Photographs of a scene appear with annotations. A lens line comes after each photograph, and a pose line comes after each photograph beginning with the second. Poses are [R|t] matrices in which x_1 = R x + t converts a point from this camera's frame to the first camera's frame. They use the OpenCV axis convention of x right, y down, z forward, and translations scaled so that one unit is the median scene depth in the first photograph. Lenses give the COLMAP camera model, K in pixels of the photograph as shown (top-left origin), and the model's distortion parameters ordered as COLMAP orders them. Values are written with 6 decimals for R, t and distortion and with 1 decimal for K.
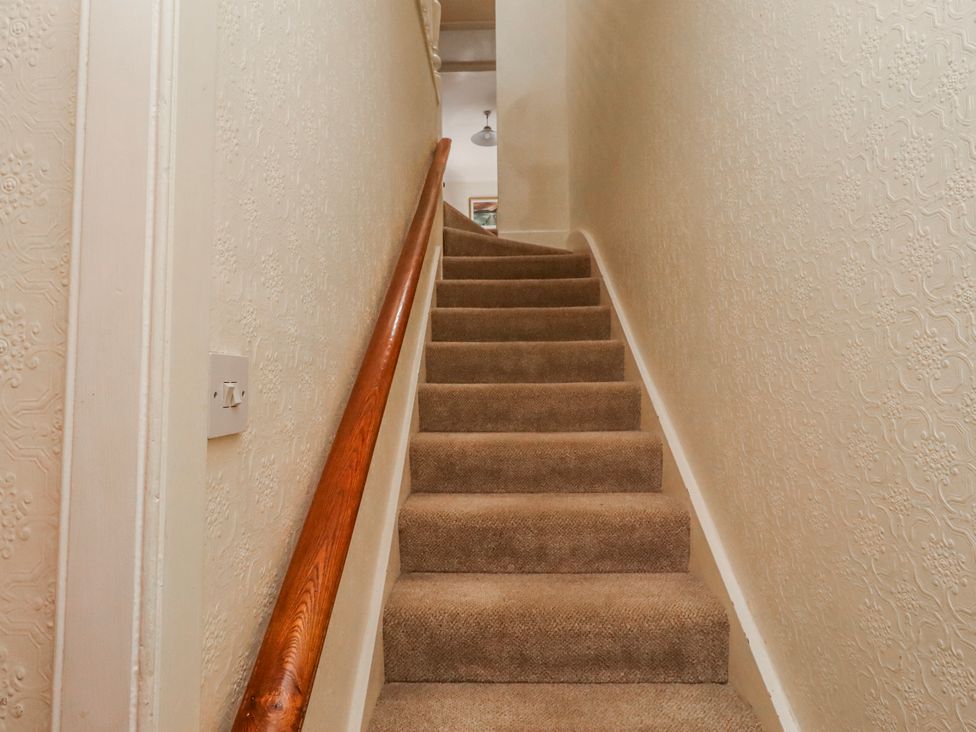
lens RADIAL K [[509.1, 0, 492.7], [0, 509.1, 349.4], [0, 0, 1]] dist [0.003860, -0.000159]
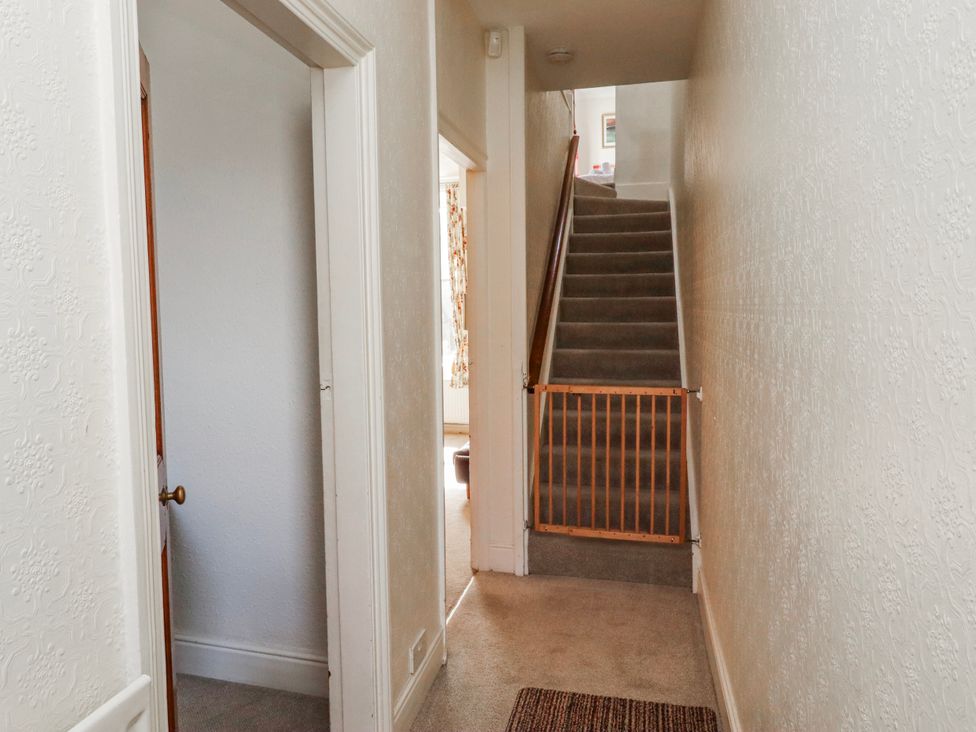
lens RADIAL K [[585.6, 0, 488.7], [0, 585.6, 335.7], [0, 0, 1]] dist [0.000199, -0.000011]
pose [[0.969297, 0.015022, -0.245435, 0.096435], [0.018131, 0.991049, 0.132261, -0.059575], [0.245225, -0.132650, 0.960348, -0.829255]]
